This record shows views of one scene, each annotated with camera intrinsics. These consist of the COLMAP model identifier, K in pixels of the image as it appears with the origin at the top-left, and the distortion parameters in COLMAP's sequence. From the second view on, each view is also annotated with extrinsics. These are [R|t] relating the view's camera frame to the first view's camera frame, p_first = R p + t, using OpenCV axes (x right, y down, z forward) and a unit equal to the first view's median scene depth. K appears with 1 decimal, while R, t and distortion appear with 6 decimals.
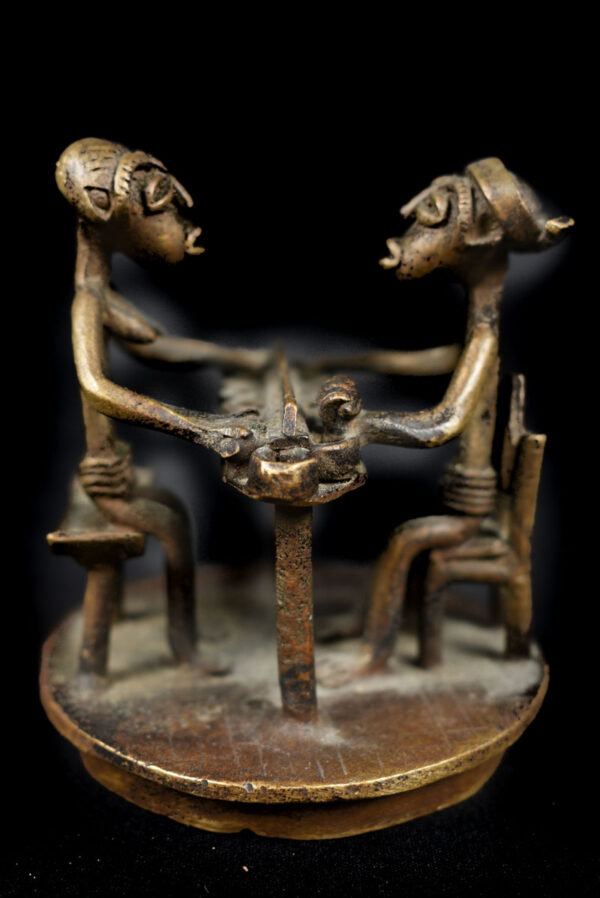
lens RADIAL K [[1252.8, 0, 297.9], [0, 1252.8, 448.7], [0, 0, 1]] dist [-0.046519, 0.000000]
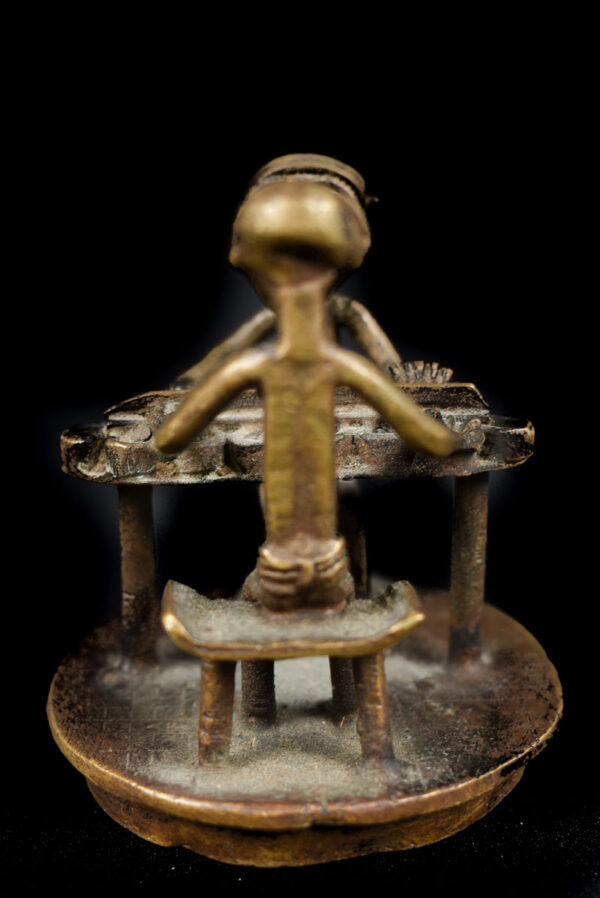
lens RADIAL K [[1349.5, 0, 300.1], [0, 1349.5, 454.3], [0, 0, 1]] dist [-0.025020, 0.000000]
pose [[0.063145, -0.312777, 0.947725, -1.139350], [0.280236, 0.916971, 0.283956, -0.352492], [-0.957852, 0.247656, 0.145554, 0.960075]]
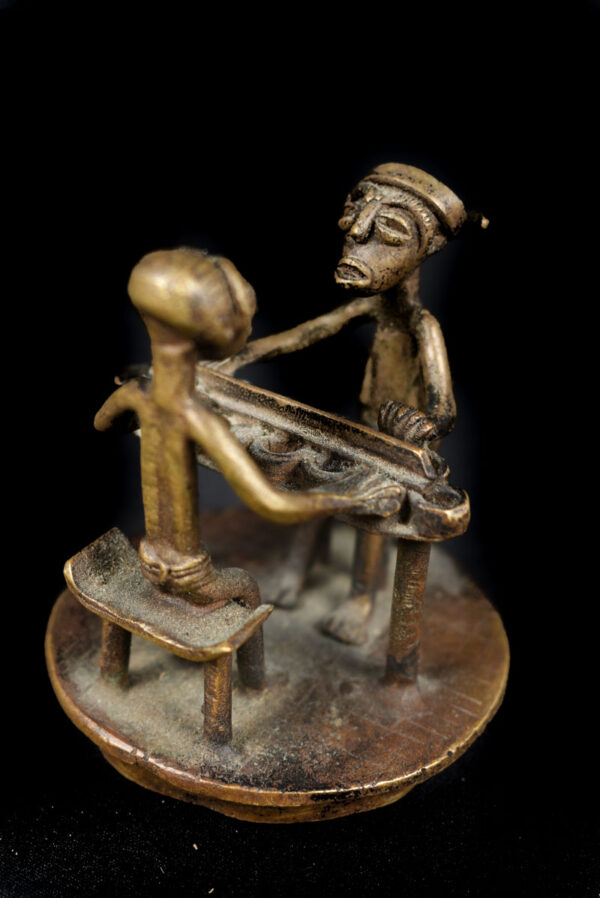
lens RADIAL K [[1349.5, 0, 300.1], [0, 1349.5, 448.0], [0, 0, 1]] dist [-0.025020, 0.000000]
pose [[0.628082, -0.376450, 0.681028, -0.883236], [0.166296, 0.919908, 0.355128, -0.478274], [-0.760170, -0.109797, 0.640379, 0.291338]]
